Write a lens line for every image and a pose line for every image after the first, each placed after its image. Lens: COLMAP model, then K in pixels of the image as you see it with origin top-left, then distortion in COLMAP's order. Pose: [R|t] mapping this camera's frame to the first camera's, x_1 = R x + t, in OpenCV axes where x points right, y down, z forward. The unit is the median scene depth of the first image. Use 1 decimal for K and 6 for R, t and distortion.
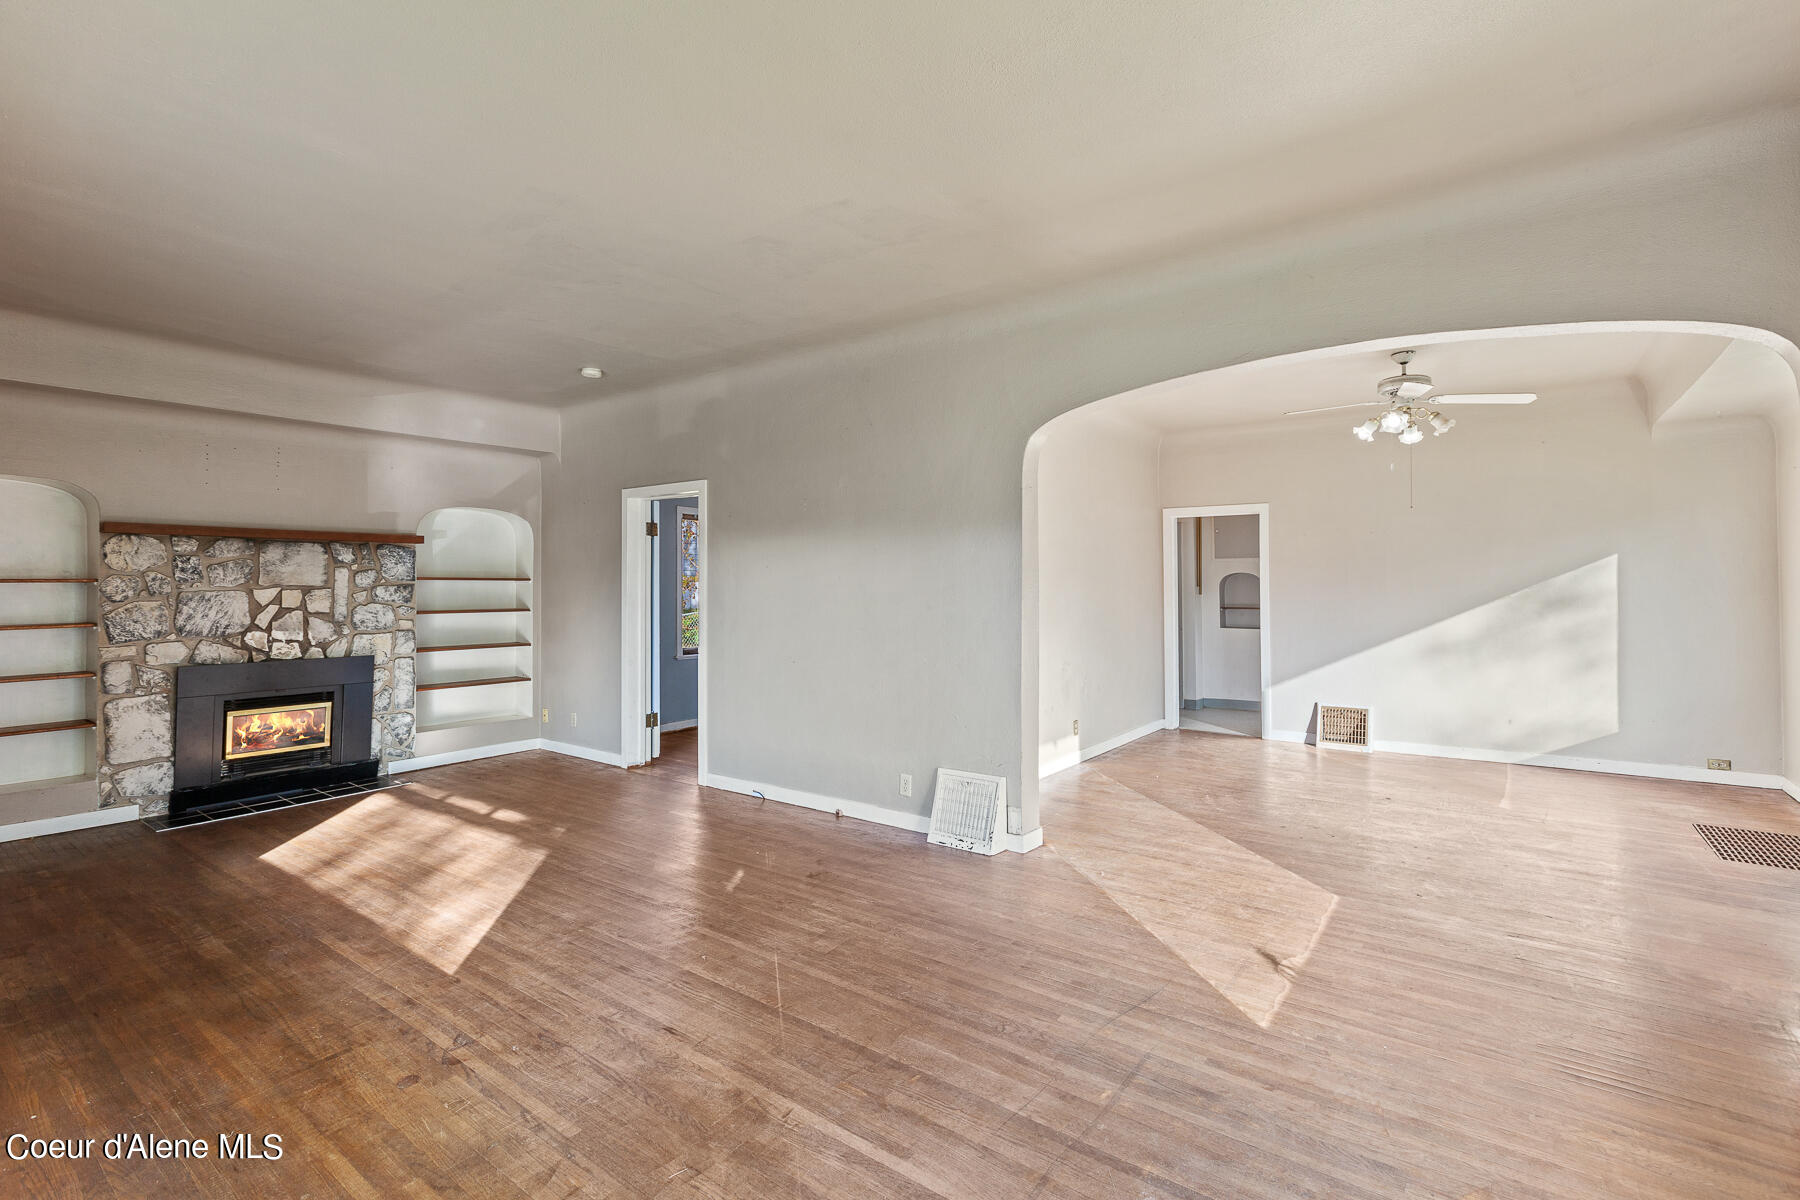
lens RADIAL K [[814.3, 0, 910.4], [0, 814.3, 574.0], [0, 0, 1]] dist [-0.000337, -0.000612]
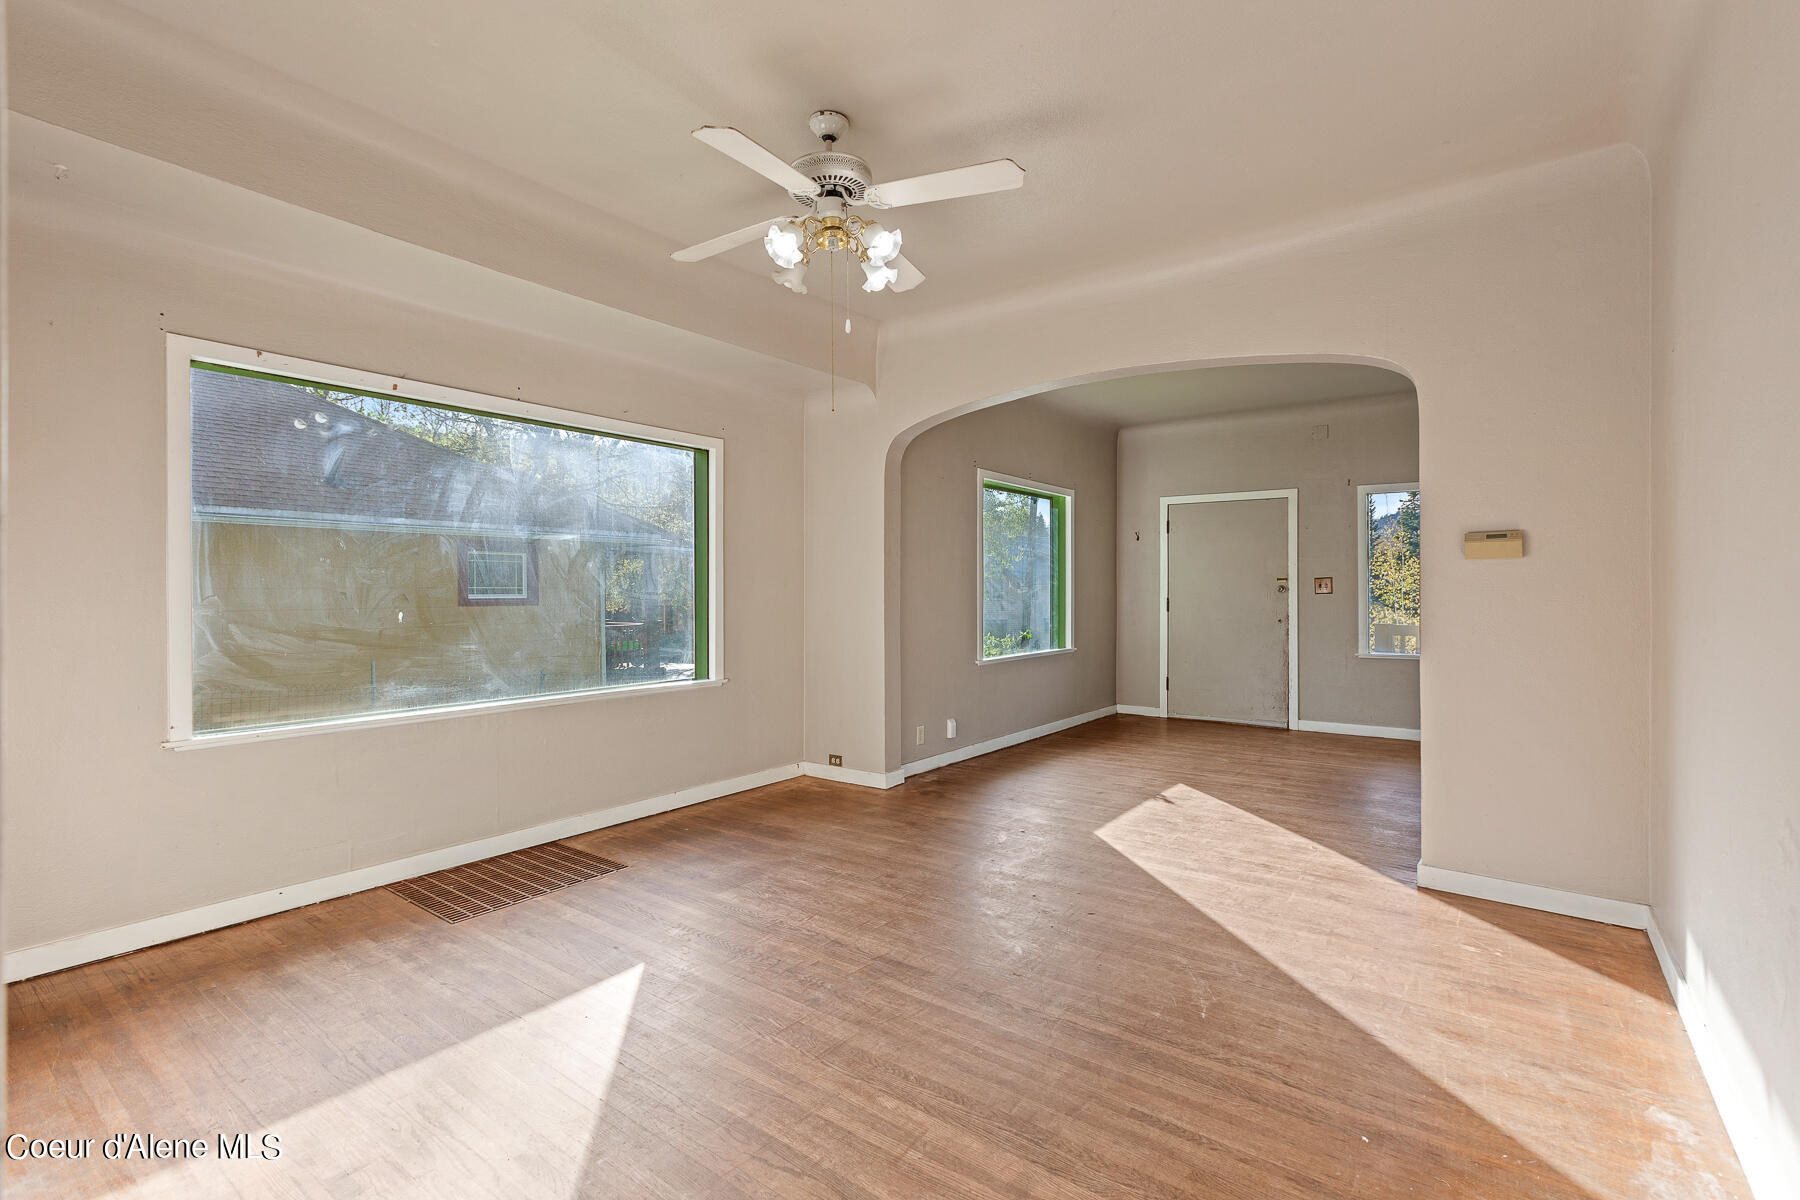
lens RADIAL K [[814.3, 0, 896.0], [0, 814.3, 596.2], [0, 0, 1]] dist [-0.000337, -0.000612]
pose [[-0.999834, 0.007035, 0.016830, 0.493442], [0.006834, 0.999905, -0.011971, 0.045144], [-0.016912, -0.011854, -0.999787, 1.365046]]
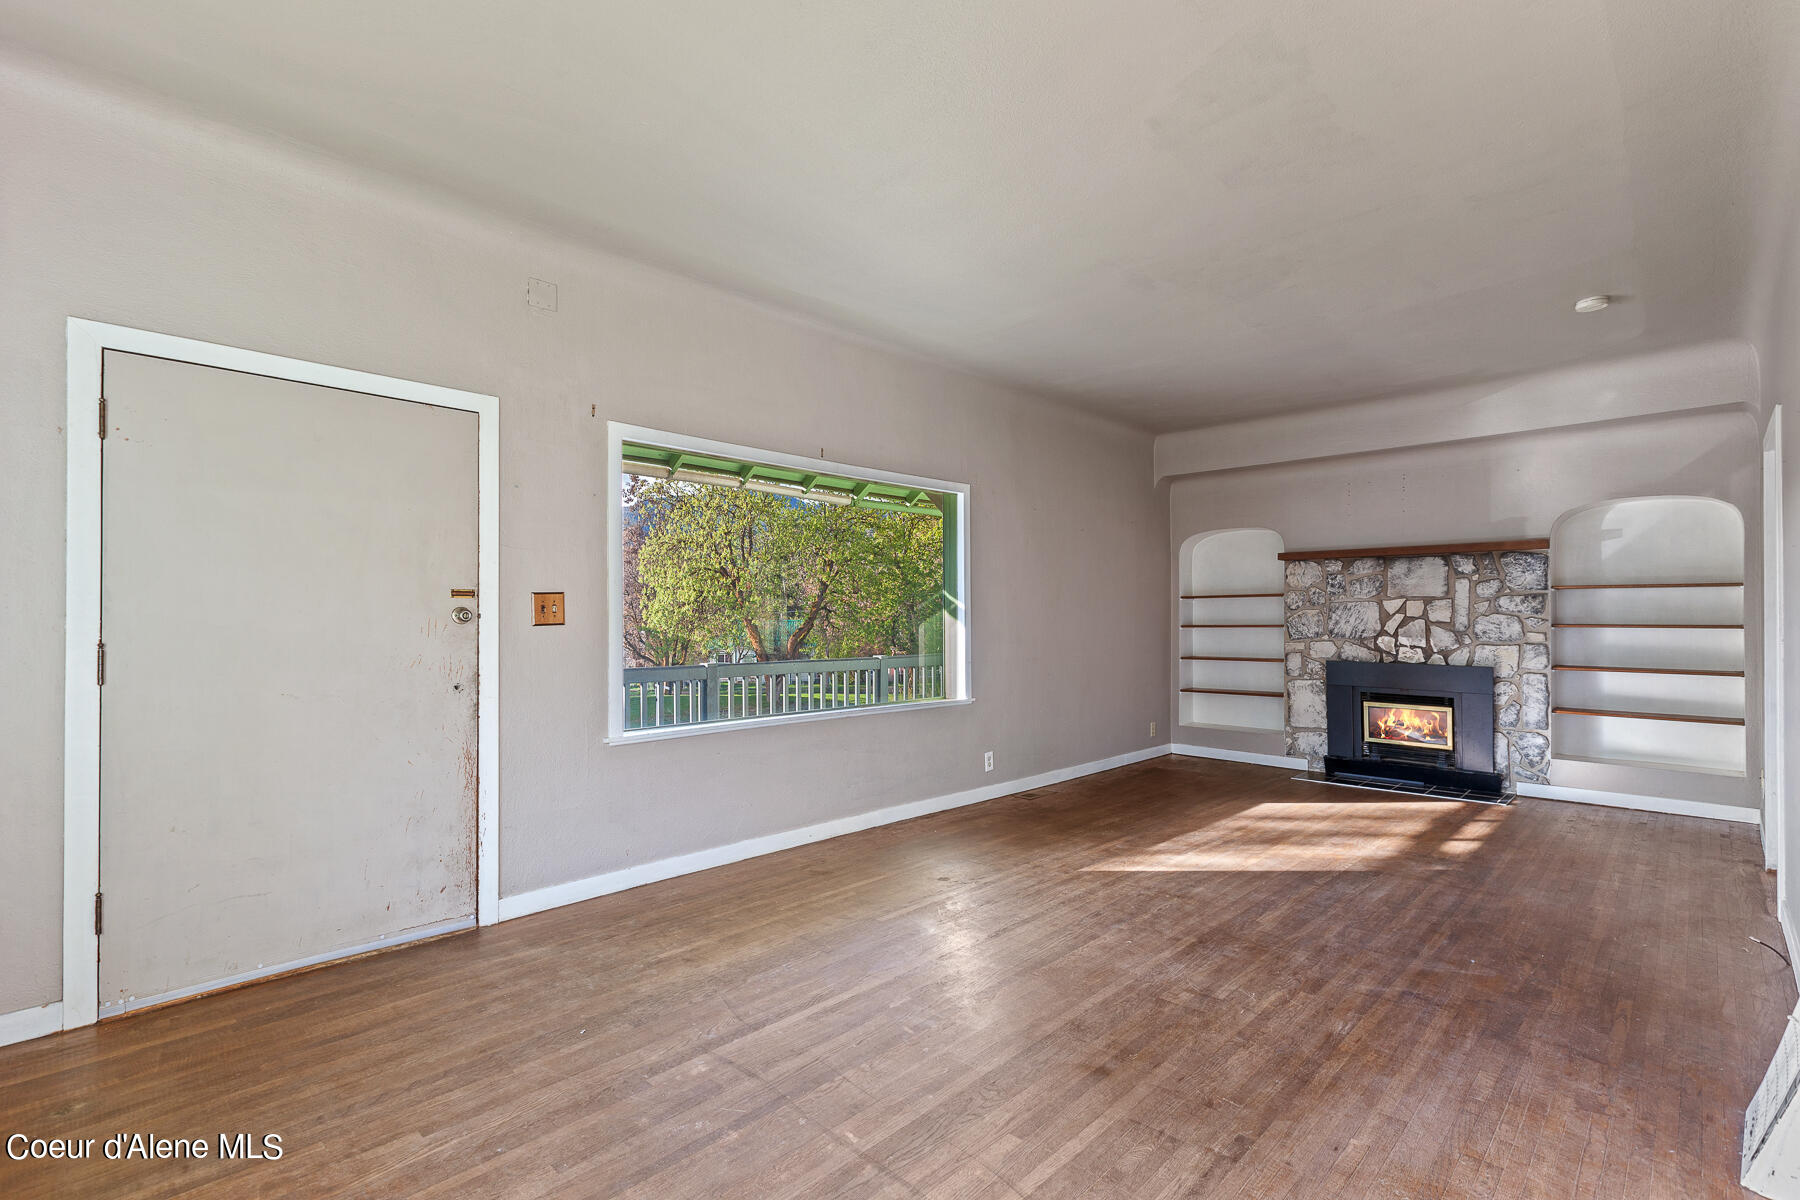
lens RADIAL K [[814.3, 0, 899.2], [0, 814.3, 613.3], [0, 0, 1]] dist [-0.000337, -0.000612]
pose [[-0.138647, 0.001005, -0.990341, 0.428737], [0.015531, 0.999879, -0.001159, 0.026971], [0.990220, -0.015541, -0.138646, 0.456531]]
